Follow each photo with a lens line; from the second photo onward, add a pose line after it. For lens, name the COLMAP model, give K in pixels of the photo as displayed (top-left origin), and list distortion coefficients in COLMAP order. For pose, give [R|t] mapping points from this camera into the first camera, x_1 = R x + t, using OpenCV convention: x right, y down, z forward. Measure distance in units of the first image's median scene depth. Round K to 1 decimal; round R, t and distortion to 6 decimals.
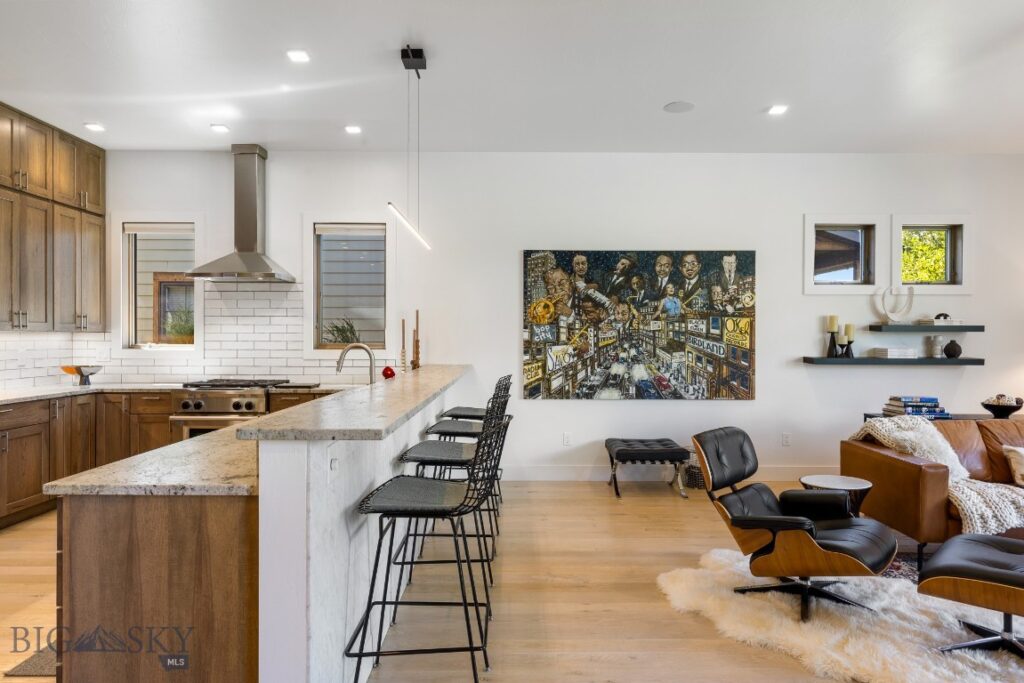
lens RADIAL K [[627.9, 0, 512.0], [0, 627.9, 341.5], [0, 0, 1]] dist [0.003405, 0.000597]
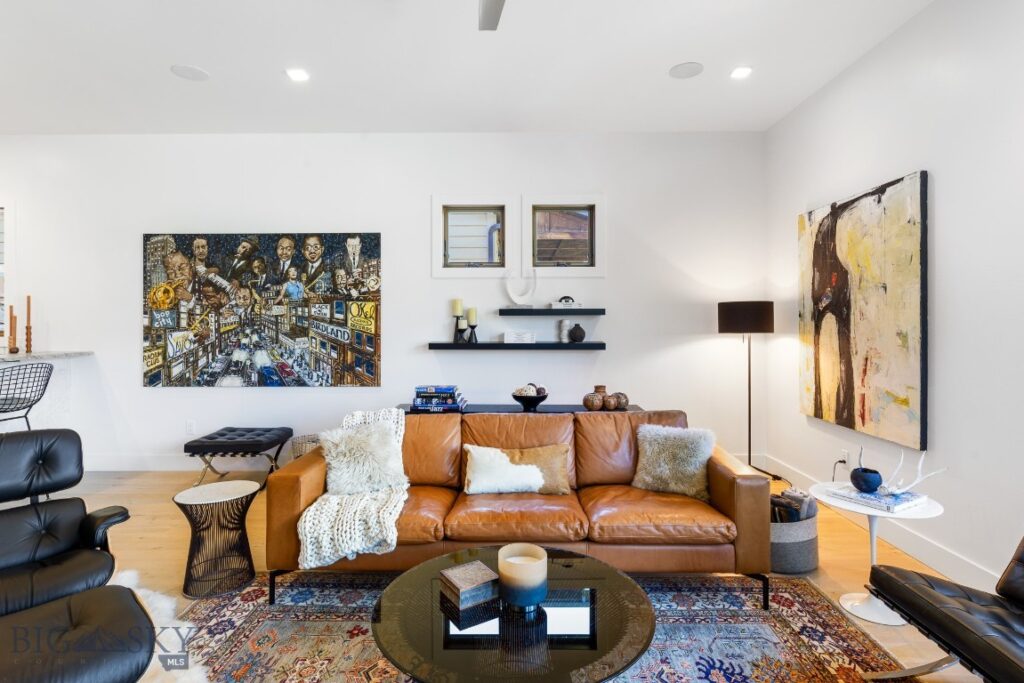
lens RADIAL K [[525.6, 0, 513.2], [0, 525.6, 321.1], [0, 0, 1]] dist [0.000583, -0.000588]
pose [[0.999947, -0.005210, -0.008844, 0.599884], [0.005106, 0.999918, -0.011776, 0.002488], [0.008904, 0.011731, 0.999892, 0.190839]]
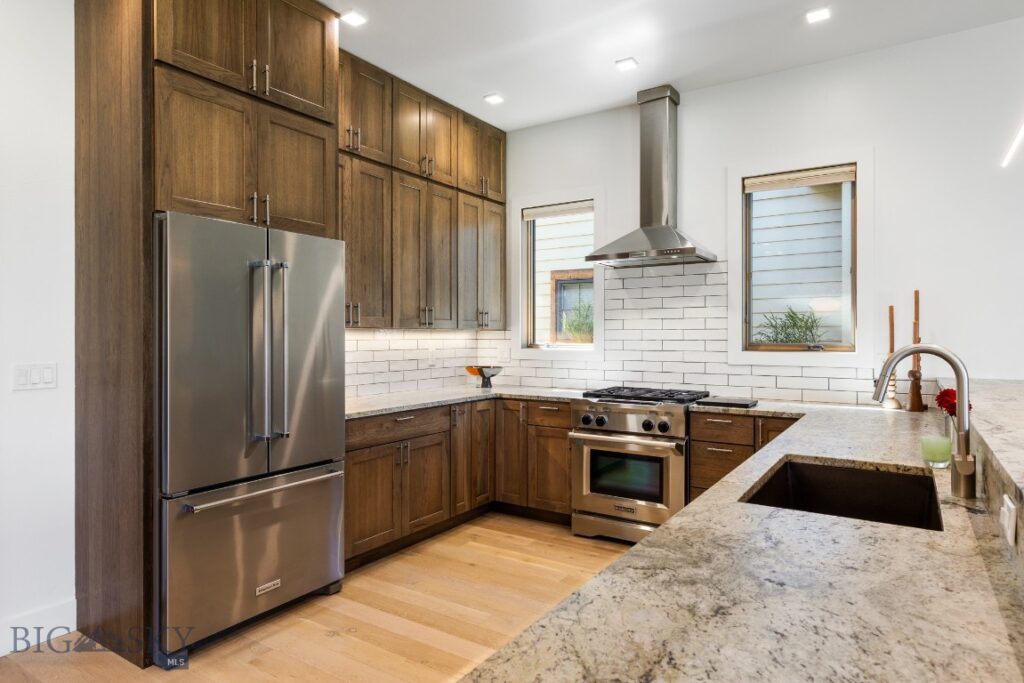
lens RADIAL K [[602.4, 0, 512.0], [0, 602.4, 341.5], [0, 0, 1]] dist [0.002064, 0.000370]
pose [[0.835786, 0.001443, -0.549053, -0.155825], [-0.000366, 0.999998, 0.002071, -0.000067], [0.549055, -0.001530, 0.835785, 0.269756]]
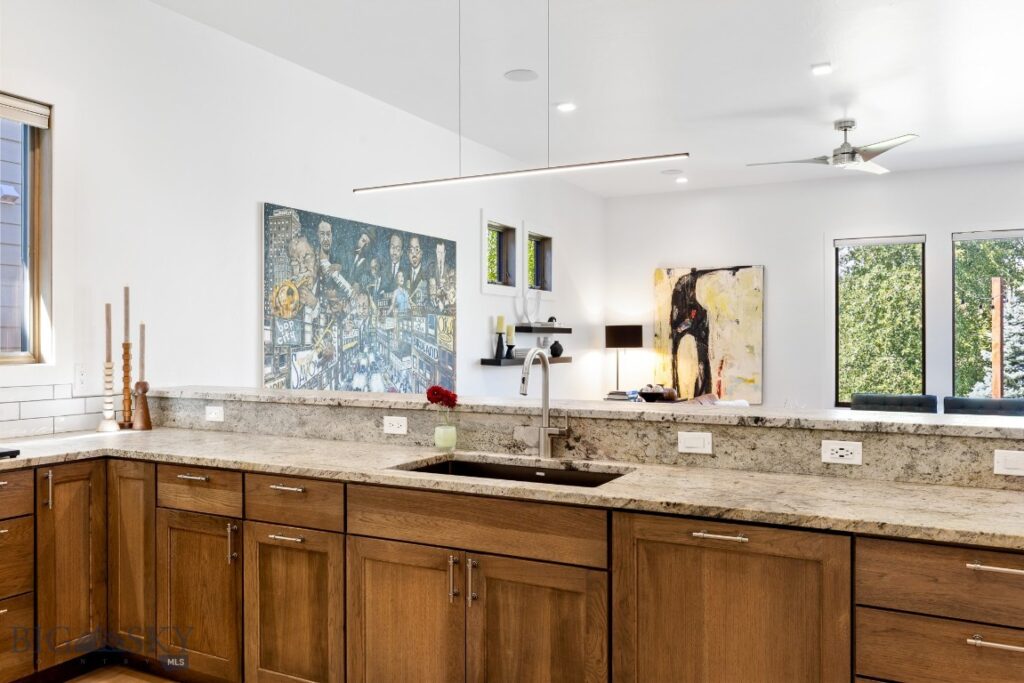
lens RADIAL K [[805.3, 0, 512.0], [0, 805.3, 341.5], [0, 0, 1]] dist [0.005308, 0.001079]
pose [[0.468175, -0.003787, 0.883627, -0.590637], [0.007518, 0.999972, 0.000302, -0.002031], [-0.883604, 0.006501, 0.468191, 0.393297]]
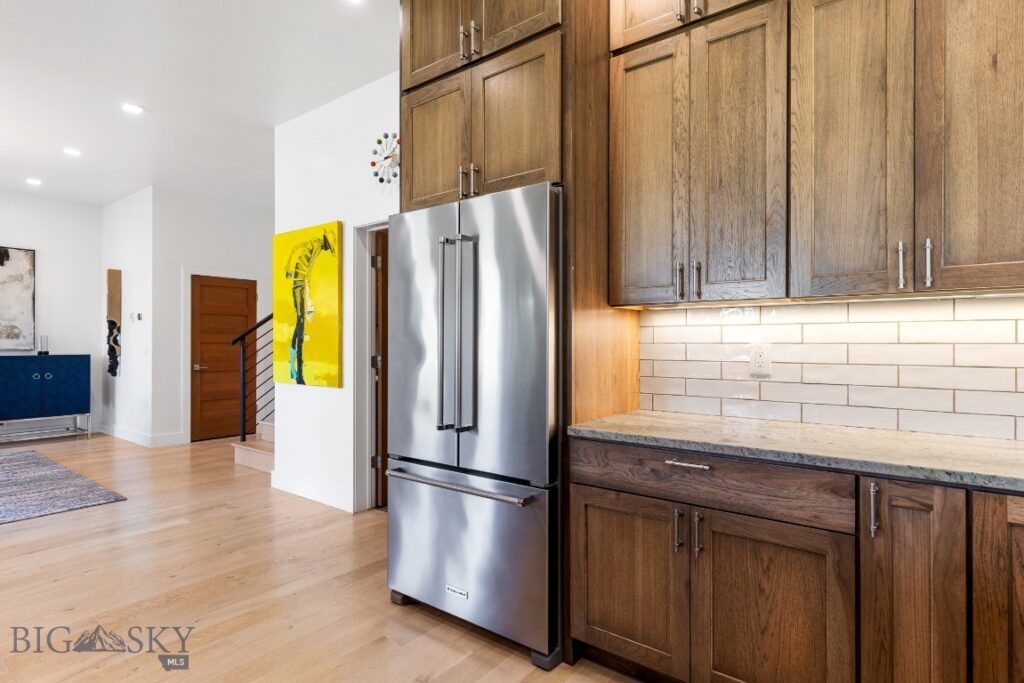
lens RADIAL K [[528.2, 0, 512.0], [0, 528.2, 341.5], [0, 0, 1]] dist [0.001678, -0.000826]
pose [[-0.611091, -0.004143, -0.791550, -0.298719], [-0.007998, 0.999968, 0.000941, 0.013277], [0.791520, 0.006906, -0.611104, 0.829073]]
